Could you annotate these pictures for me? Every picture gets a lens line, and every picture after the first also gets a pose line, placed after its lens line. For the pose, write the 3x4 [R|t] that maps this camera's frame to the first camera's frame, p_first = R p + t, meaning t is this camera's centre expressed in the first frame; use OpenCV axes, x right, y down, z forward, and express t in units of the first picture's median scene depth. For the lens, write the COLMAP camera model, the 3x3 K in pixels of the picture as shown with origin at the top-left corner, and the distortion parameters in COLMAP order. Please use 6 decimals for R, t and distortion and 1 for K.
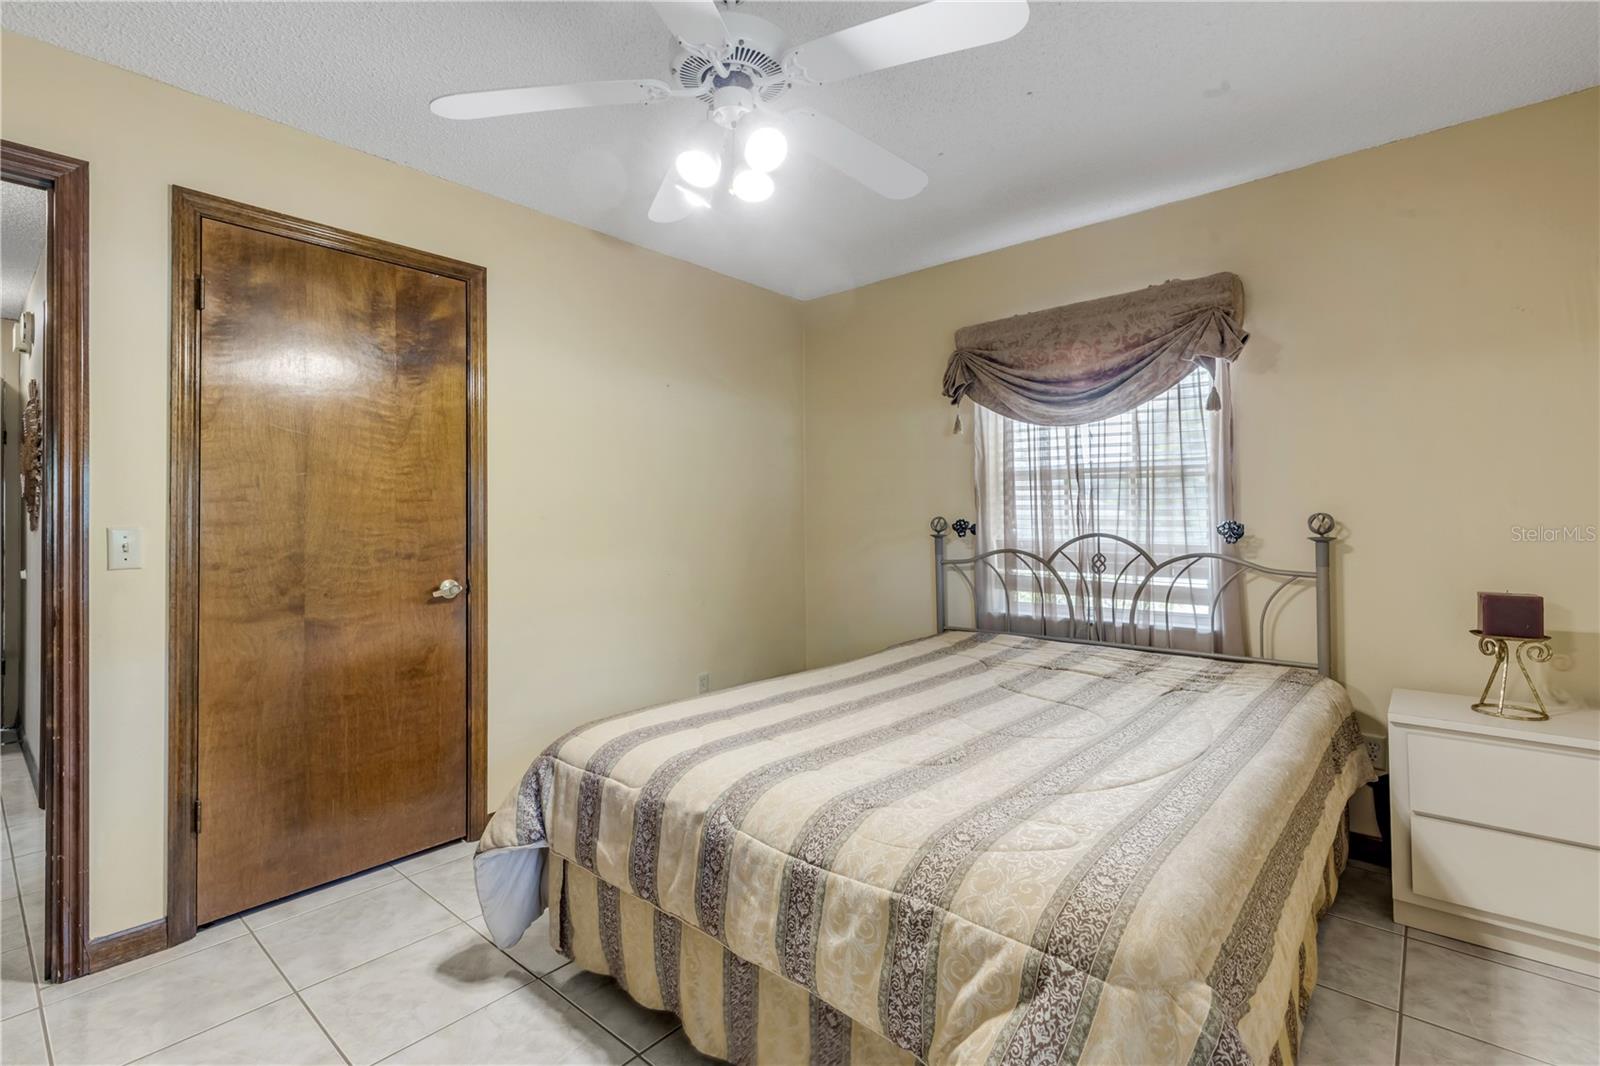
lens RADIAL K [[726.2, 0, 810.3], [0, 726.2, 510.1], [0, 0, 1]] dist [0.002713, -0.000285]
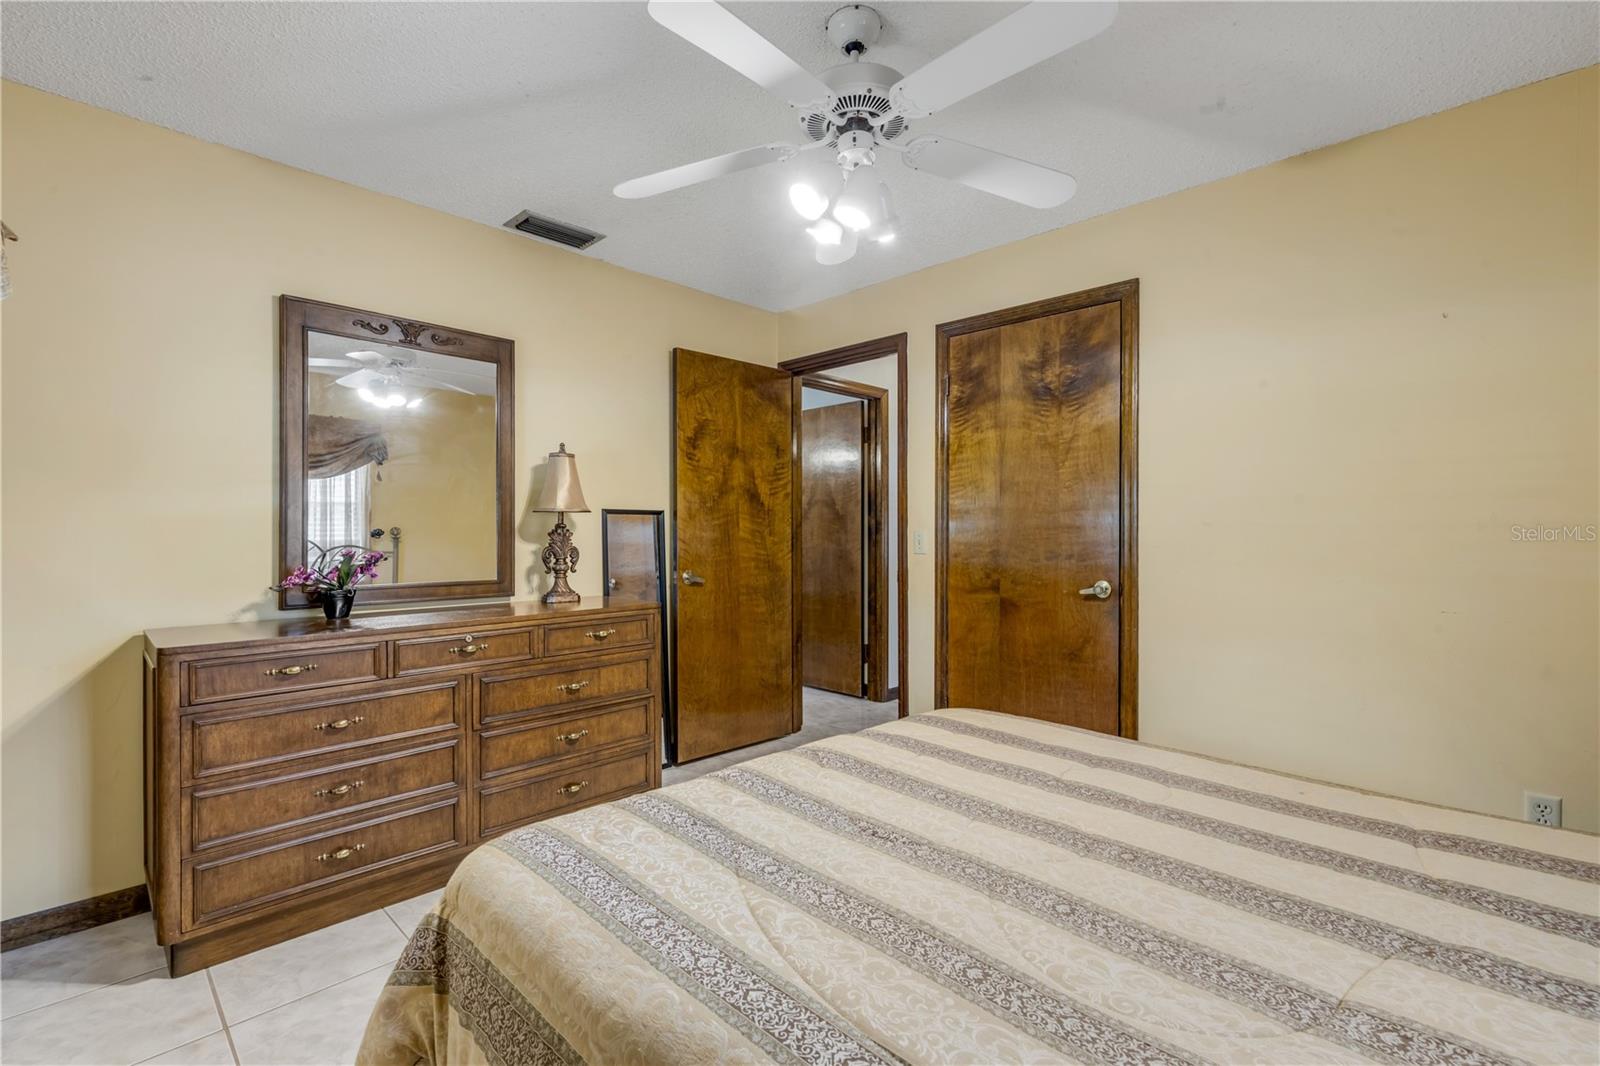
lens RADIAL K [[726.2, 0, 803.8], [0, 726.2, 534.6], [0, 0, 1]] dist [0.002713, -0.000285]
pose [[-0.066191, 0.014886, -0.997696, 0.466347], [0.014111, 0.999803, 0.013982, 0.003115], [0.997707, -0.013153, -0.066388, 0.463358]]
